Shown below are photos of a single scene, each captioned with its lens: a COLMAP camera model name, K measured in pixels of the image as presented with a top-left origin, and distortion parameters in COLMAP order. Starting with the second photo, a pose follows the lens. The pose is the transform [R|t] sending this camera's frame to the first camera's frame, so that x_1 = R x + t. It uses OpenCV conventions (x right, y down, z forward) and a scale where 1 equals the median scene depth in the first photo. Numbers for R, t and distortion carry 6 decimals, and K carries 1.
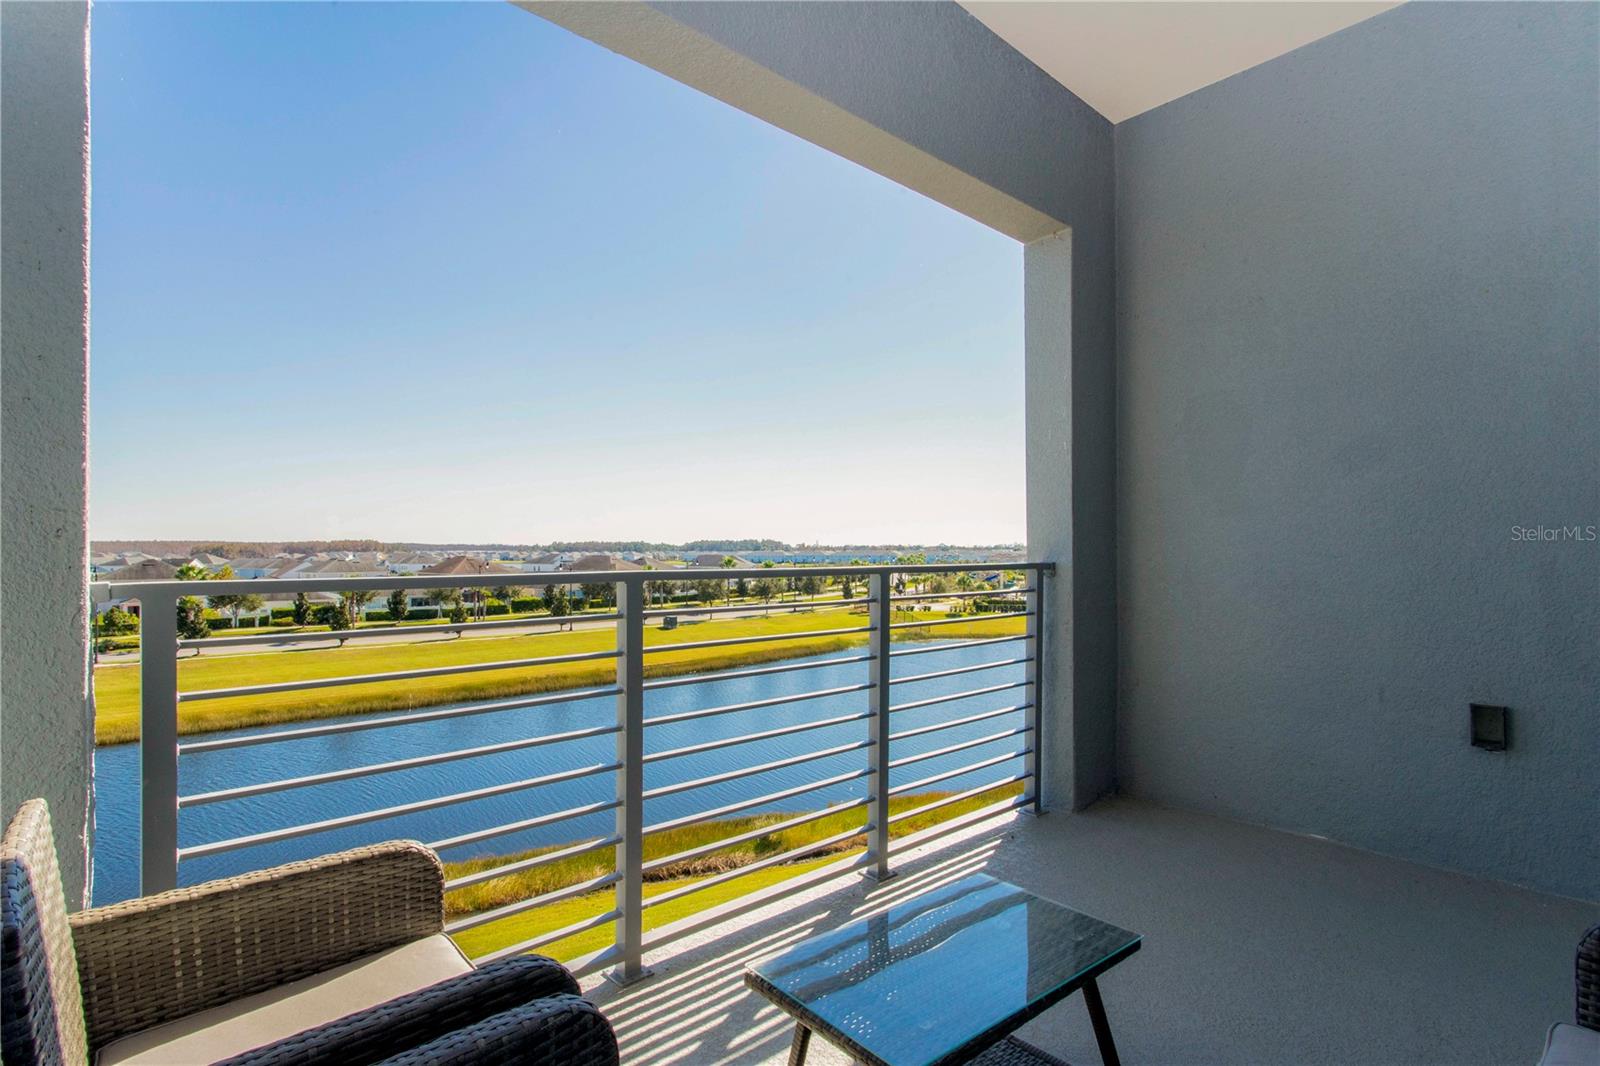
lens RADIAL K [[787.6, 0, 796.2], [0, 787.6, 526.9], [0, 0, 1]] dist [0.001099, 0.000644]
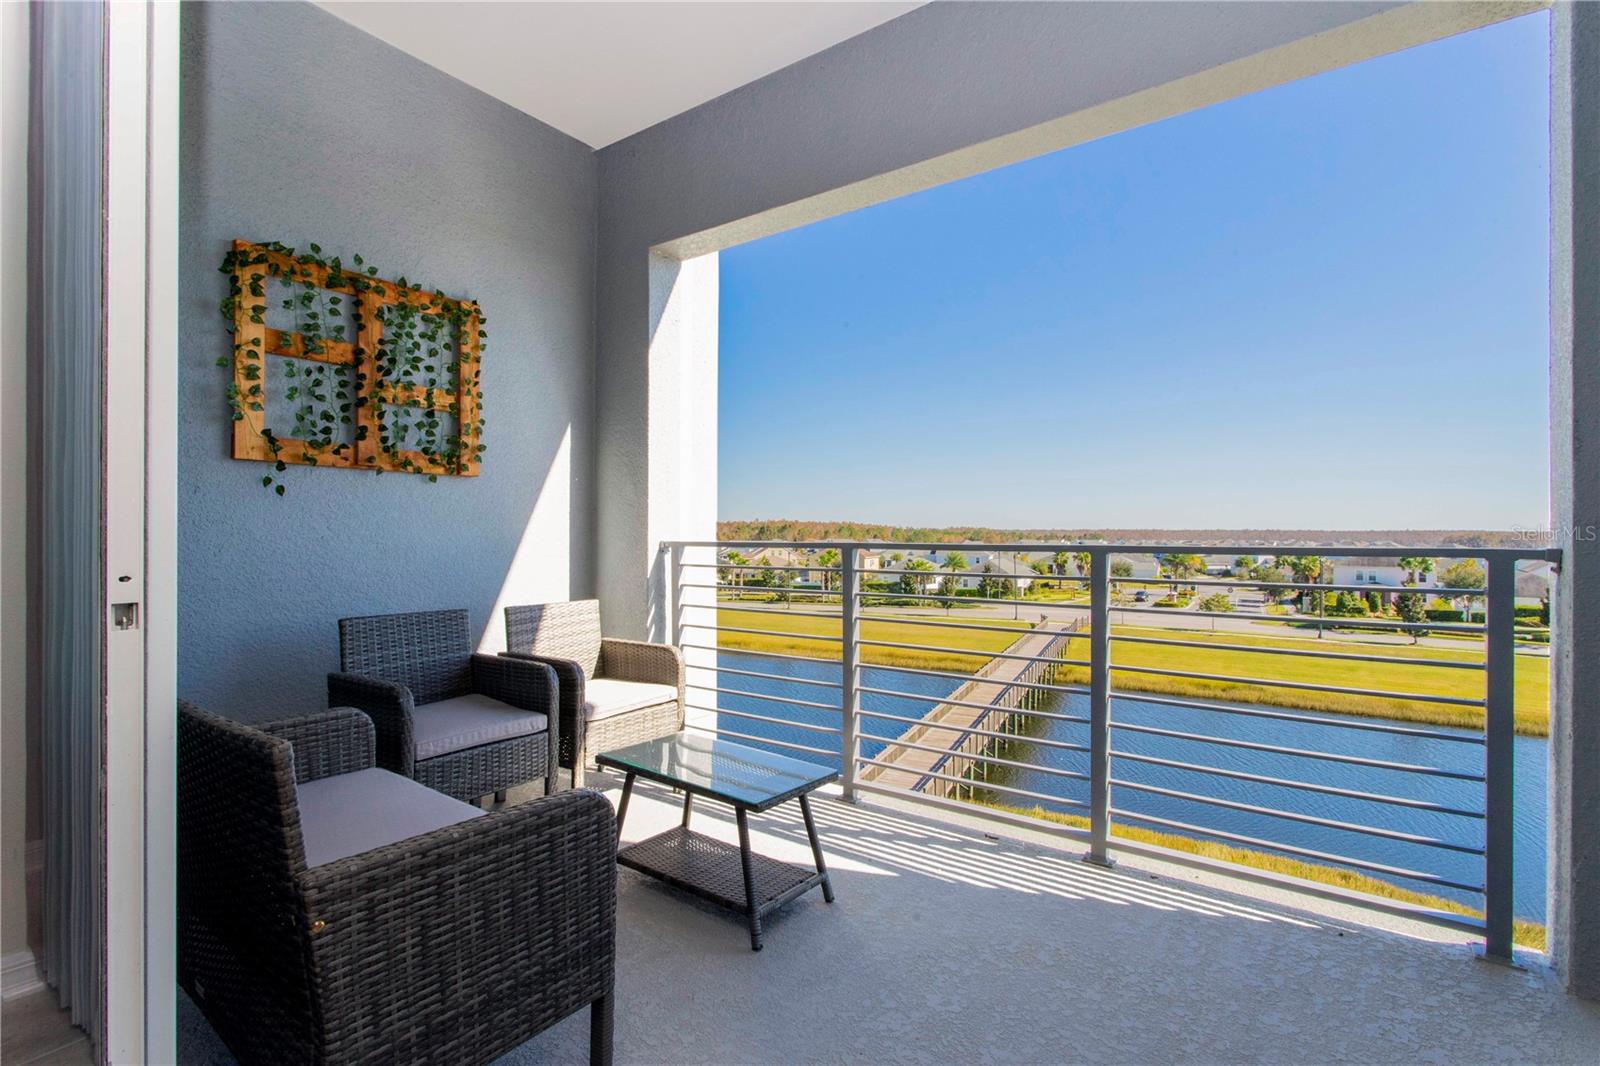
lens RADIAL K [[755.3, 0, 804.6], [0, 755.3, 533.4], [0, 0, 1]] dist [-0.000612, 0.000330]
pose [[0.218133, -0.000487, -0.975919, 0.897692], [0.024101, 0.999698, 0.004888, 0.020260], [0.975621, -0.024587, 0.218079, 0.423528]]
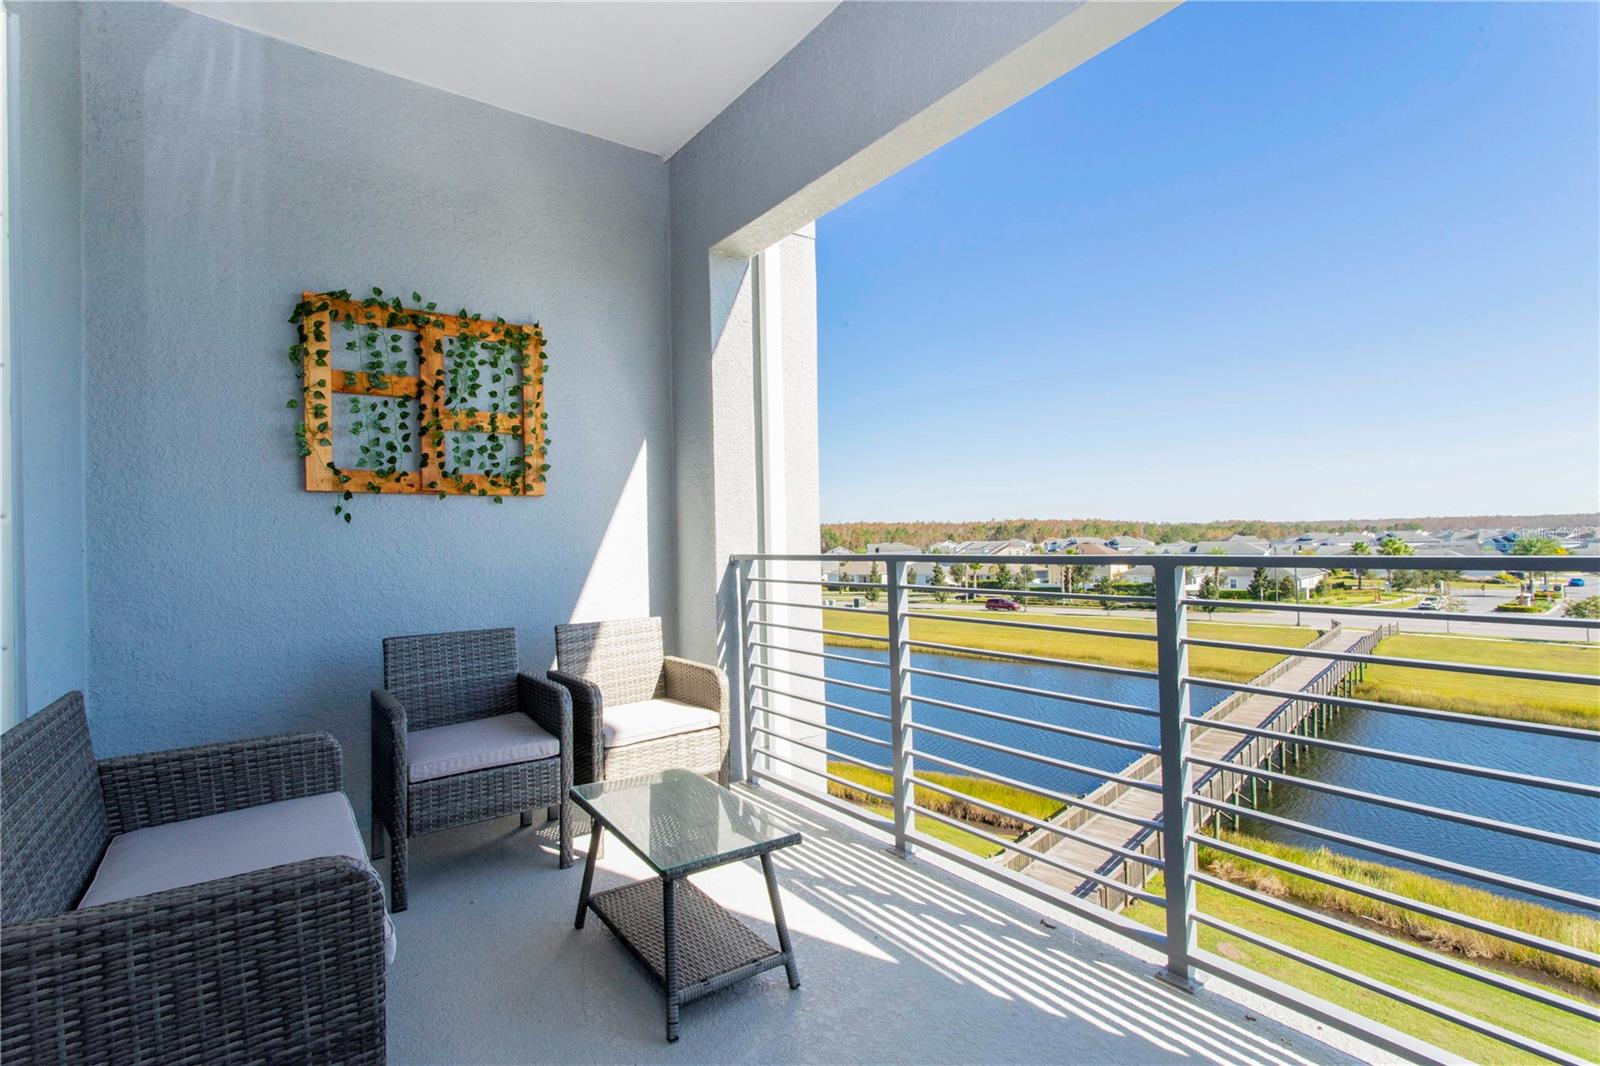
lens RADIAL K [[755.3, 0, 804.6], [0, 755.3, 533.4], [0, 0, 1]] dist [-0.000612, 0.000330]
pose [[-0.090519, -0.004832, -0.995883, 0.795111], [0.050600, 0.998674, -0.009445, 0.017147], [0.994608, -0.051246, -0.090154, 0.700962]]
